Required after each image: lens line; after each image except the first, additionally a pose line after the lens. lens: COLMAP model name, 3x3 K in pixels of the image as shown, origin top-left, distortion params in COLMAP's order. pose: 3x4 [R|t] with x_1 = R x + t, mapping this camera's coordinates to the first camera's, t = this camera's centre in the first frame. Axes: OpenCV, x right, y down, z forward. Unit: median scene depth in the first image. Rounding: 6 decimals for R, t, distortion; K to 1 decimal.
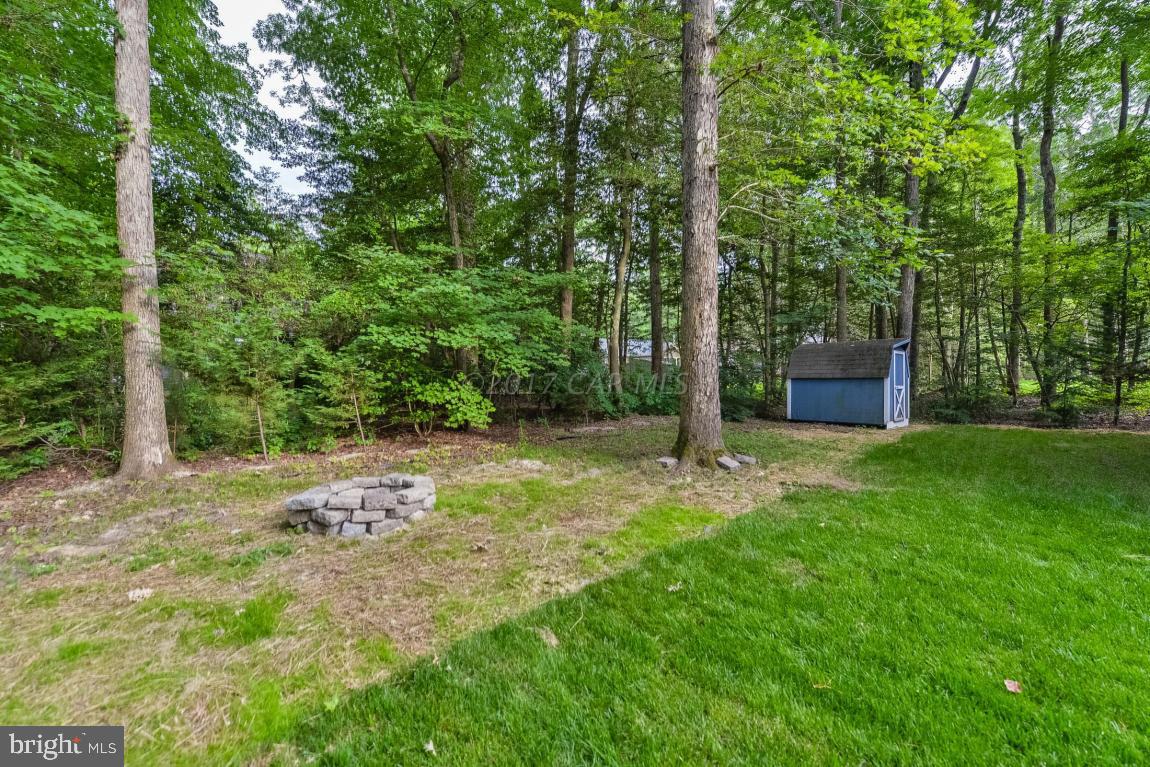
lens RADIAL K [[484.4, 0, 580.4], [0, 484.4, 376.8], [0, 0, 1]] dist [-0.012632, -0.000237]
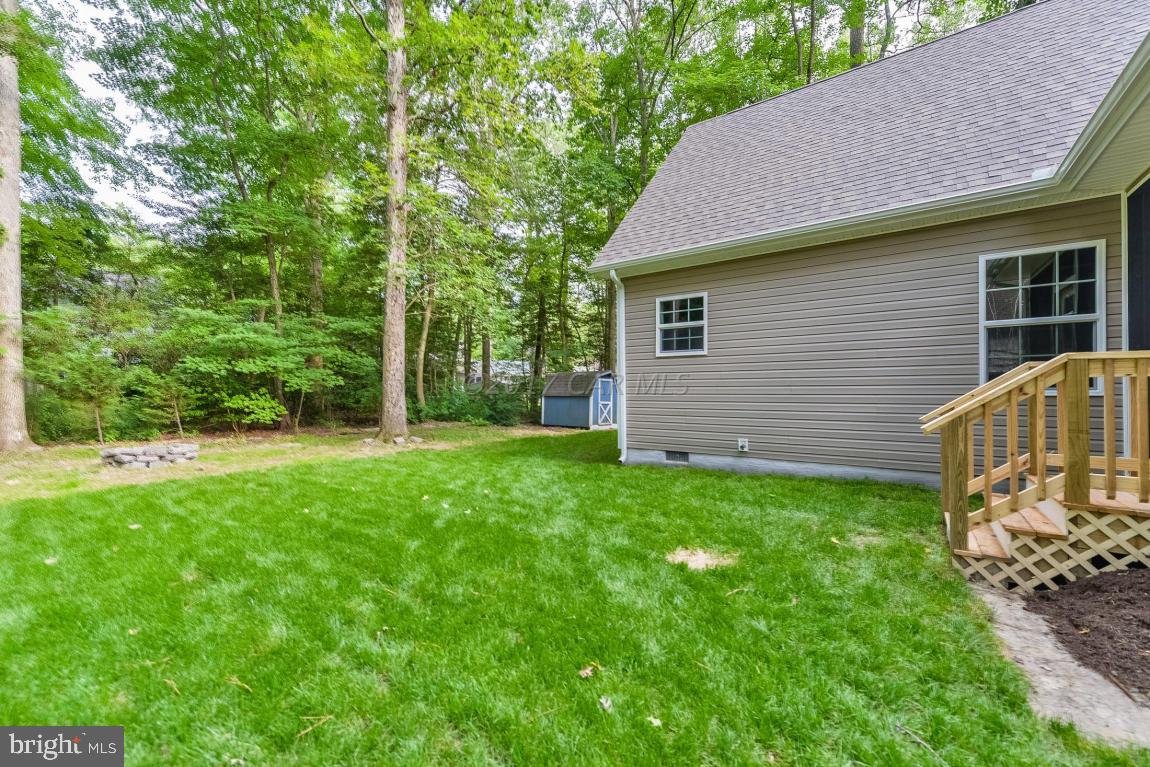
lens RADIAL K [[455.4, 0, 576.4], [0, 455.4, 386.4], [0, 0, 1]] dist [0.002219, -0.001766]
pose [[0.983846, 0.017657, 0.178144, 0.325690], [-0.014815, 0.999741, -0.017272, -0.003186], [-0.178402, 0.014354, 0.983853, -0.399040]]
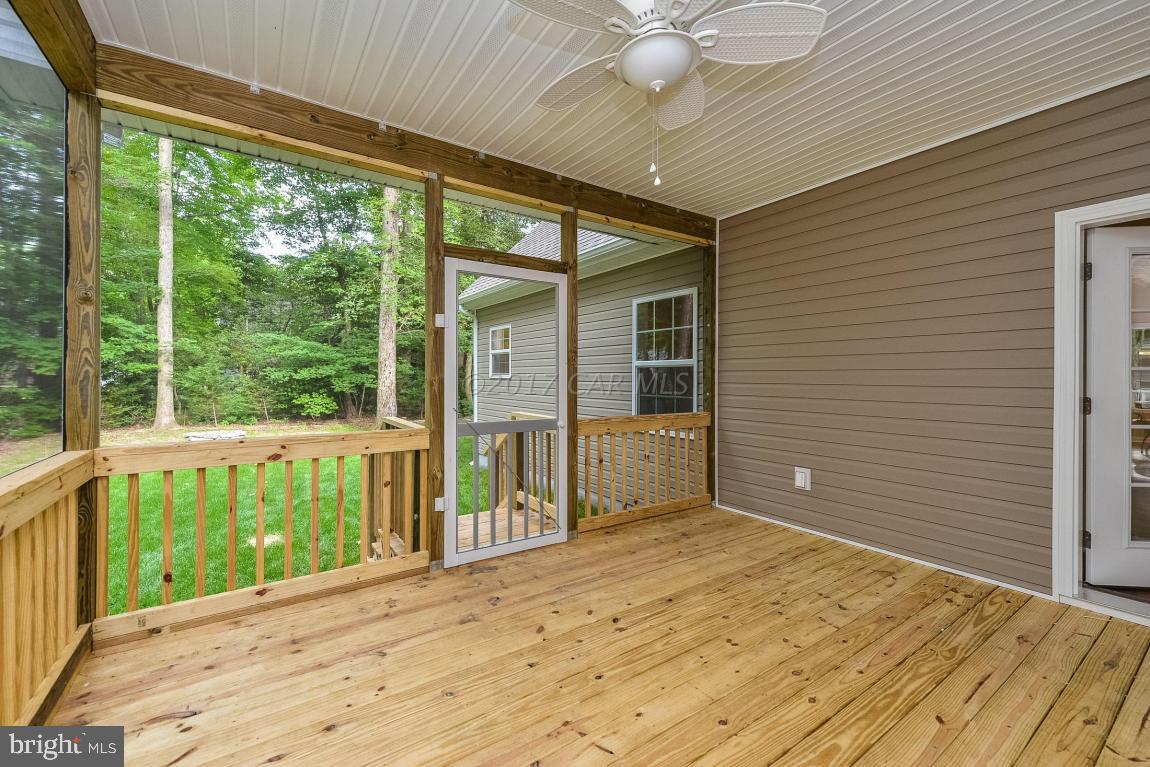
lens RADIAL K [[455.4, 0, 565.3], [0, 455.4, 375.7], [0, 0, 1]] dist [0.002219, -0.001766]
pose [[0.986967, 0.027221, -0.158601, 0.742264], [-0.029291, 0.999513, -0.010726, -0.051530], [0.158232, 0.015232, 0.987285, -0.498443]]
